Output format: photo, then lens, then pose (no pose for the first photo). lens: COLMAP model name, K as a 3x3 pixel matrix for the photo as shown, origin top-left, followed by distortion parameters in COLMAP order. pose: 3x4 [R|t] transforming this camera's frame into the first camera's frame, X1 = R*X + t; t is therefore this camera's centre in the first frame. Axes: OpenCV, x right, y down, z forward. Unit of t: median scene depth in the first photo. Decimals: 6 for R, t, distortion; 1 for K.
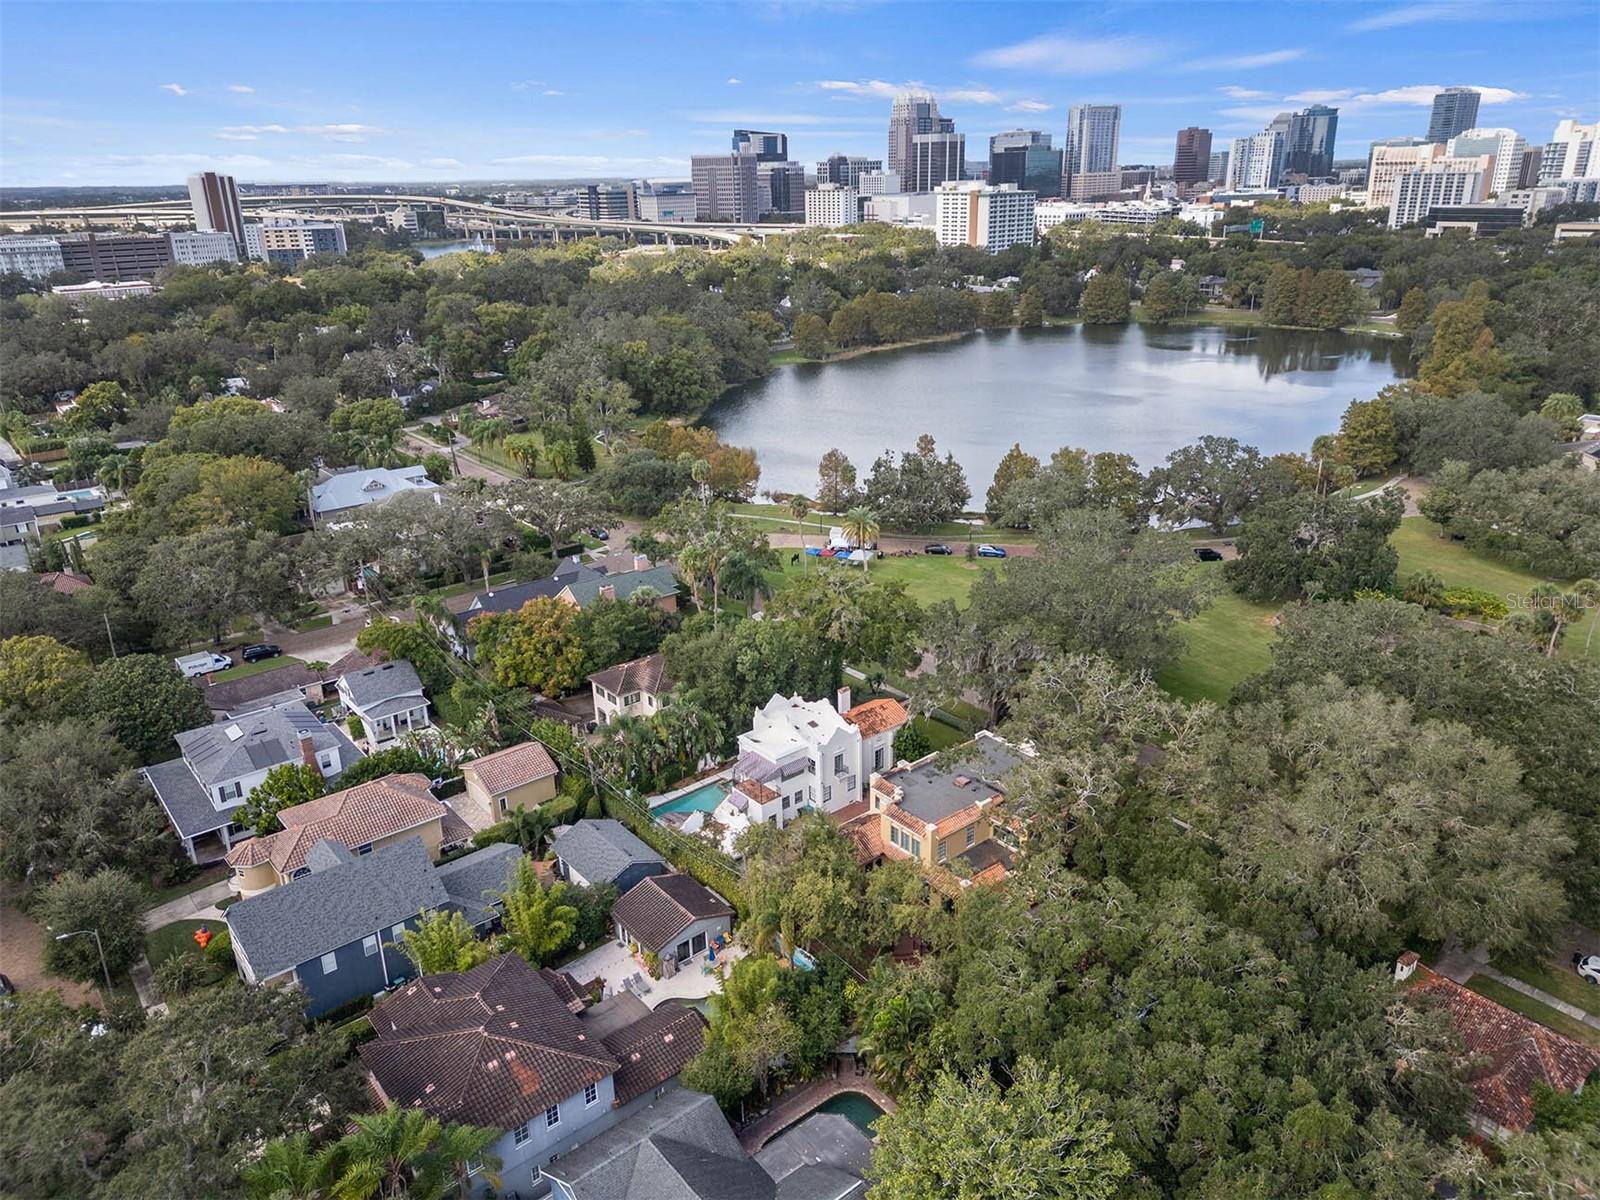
lens RADIAL K [[1084.2, 0, 789.1], [0, 1084.2, 592.7], [0, 0, 1]] dist [0.068814, -0.073607]
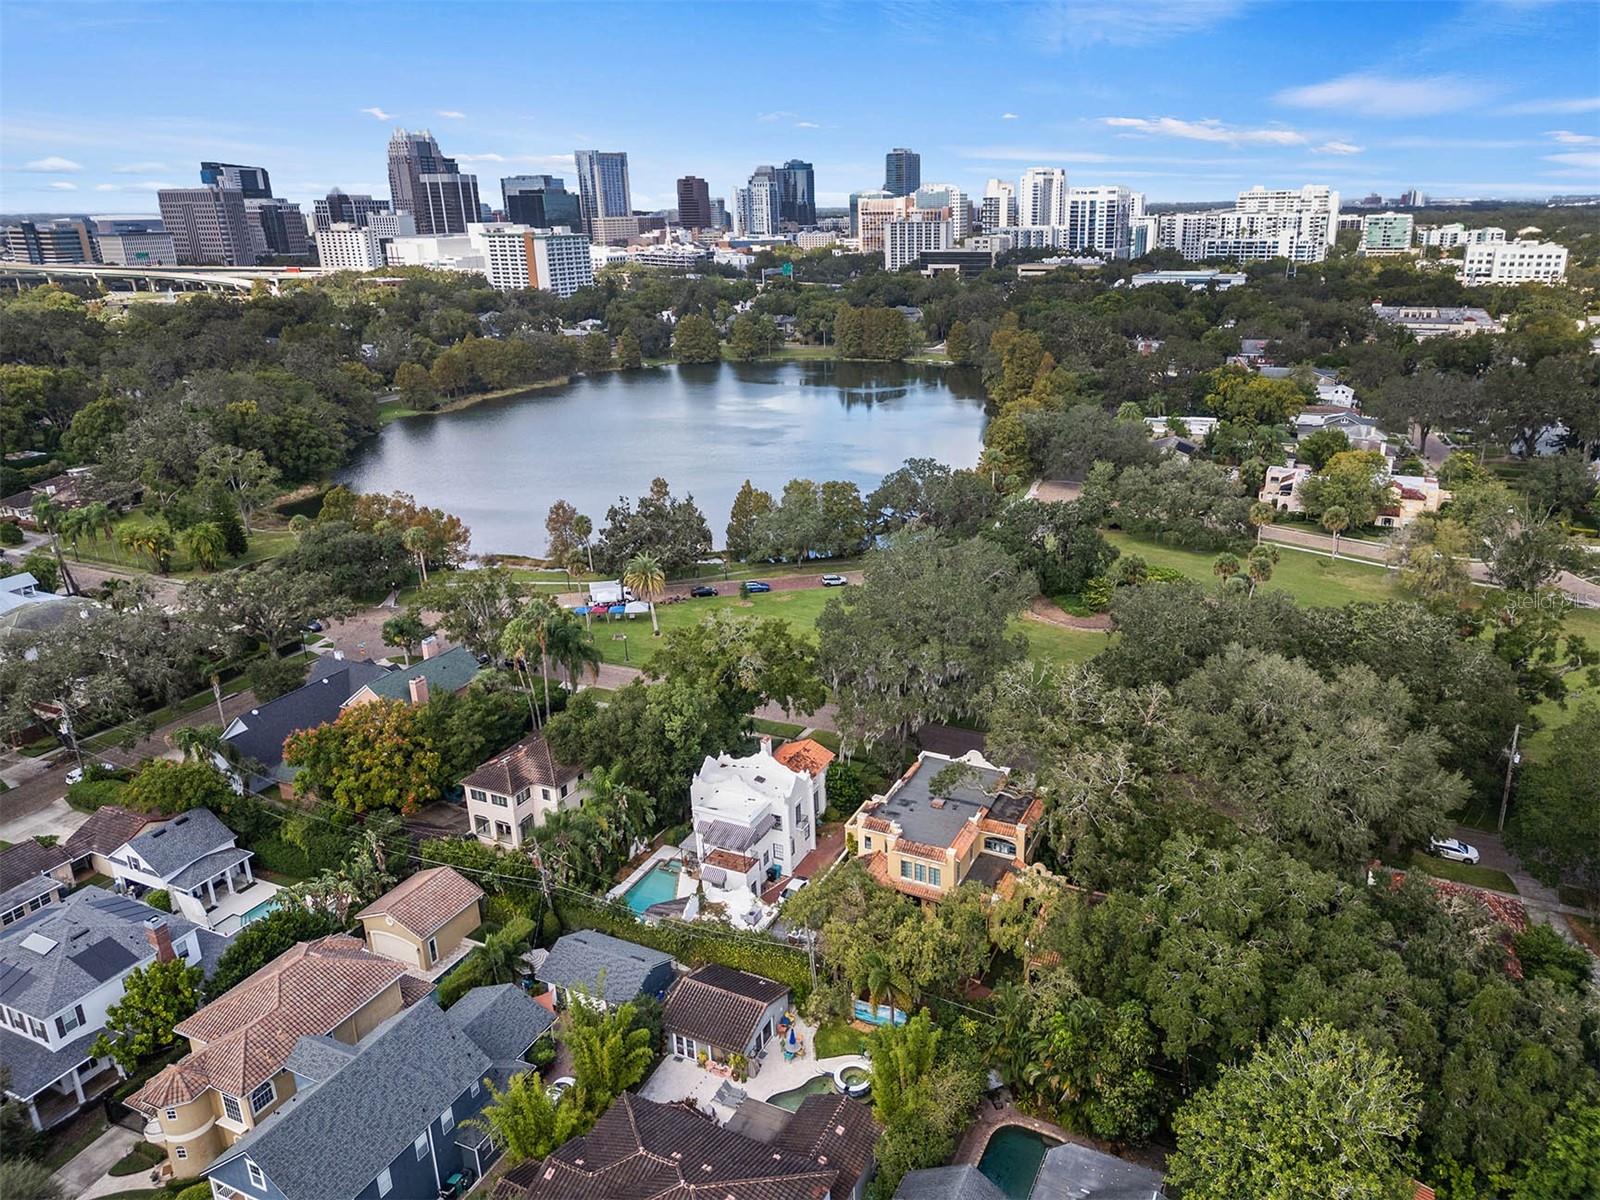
lens RADIAL K [[1113.3, 0, 800.0], [0, 1113.3, 600.0], [0, 0, 1]] dist [0.057622, -0.056656]
pose [[0.904475, -0.129509, 0.406390, -0.122723], [0.144471, 0.989490, -0.006207, -0.008884], [-0.401315, 0.064326, 0.913679, 0.031611]]
